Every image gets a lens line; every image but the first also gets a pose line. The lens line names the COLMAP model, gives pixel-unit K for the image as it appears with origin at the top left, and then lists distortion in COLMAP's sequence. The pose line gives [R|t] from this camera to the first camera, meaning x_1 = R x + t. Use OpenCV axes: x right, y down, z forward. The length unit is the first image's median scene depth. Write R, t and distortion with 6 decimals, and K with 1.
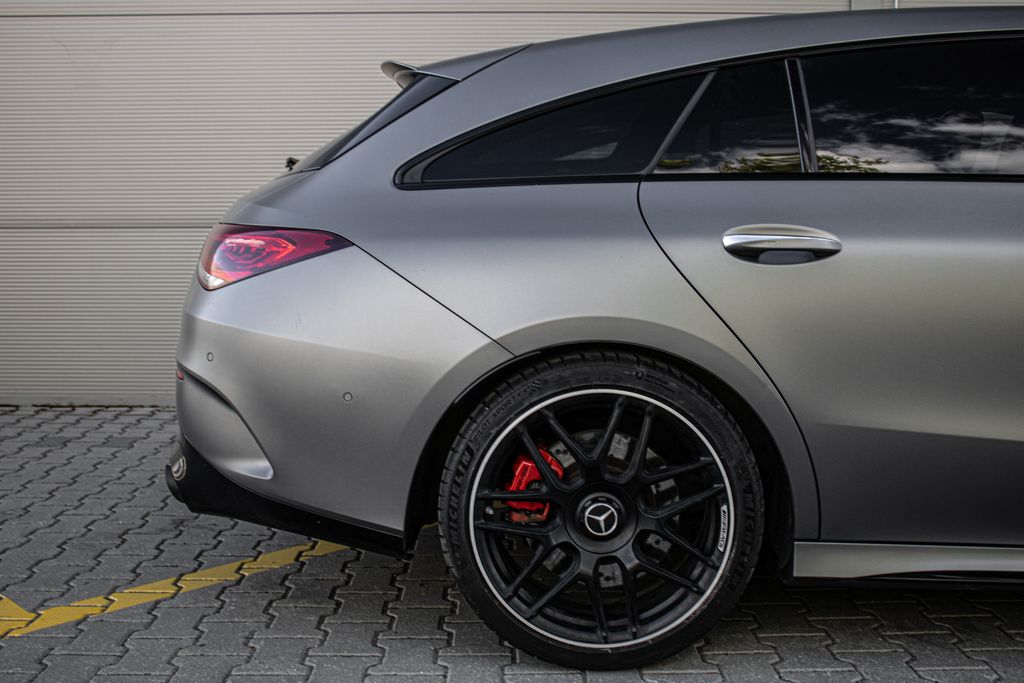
lens RADIAL K [[1127.8, 0, 512.0], [0, 1127.8, 341.5], [0, 0, 1]] dist [-0.070539, -0.000960]
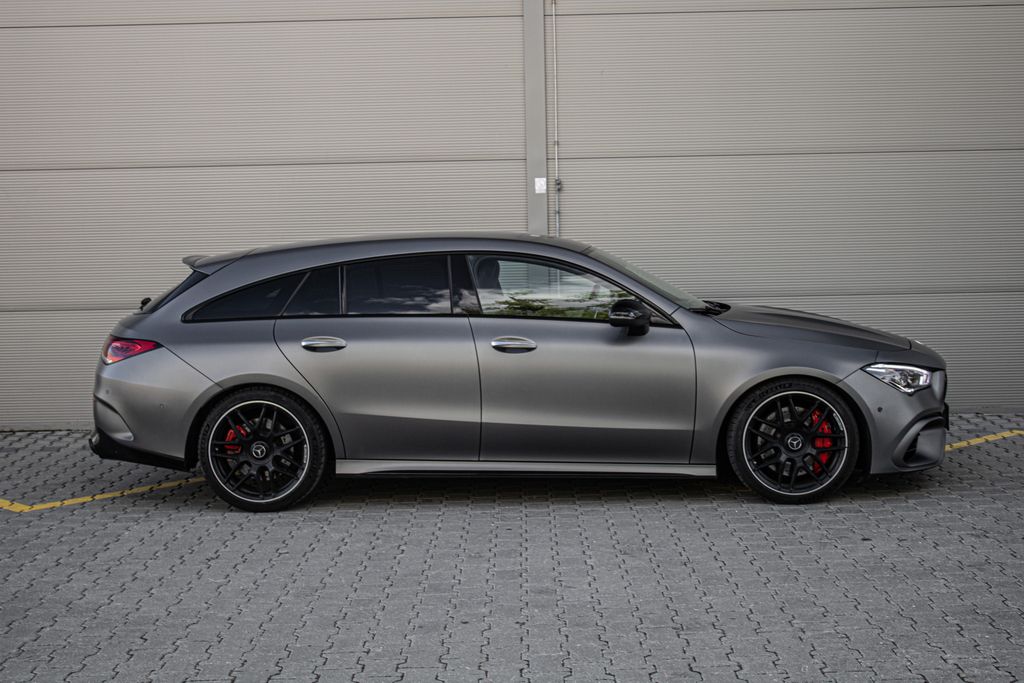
lens RADIAL K [[1626.6, 0, 512.0], [0, 1626.6, 341.5], [0, 0, 1]] dist [-0.010954, 0.133968]
pose [[0.999668, -0.020023, -0.016217, 0.701799], [0.019669, 0.999570, -0.021749, -0.002110], [0.016646, 0.021423, 0.999632, -2.644265]]
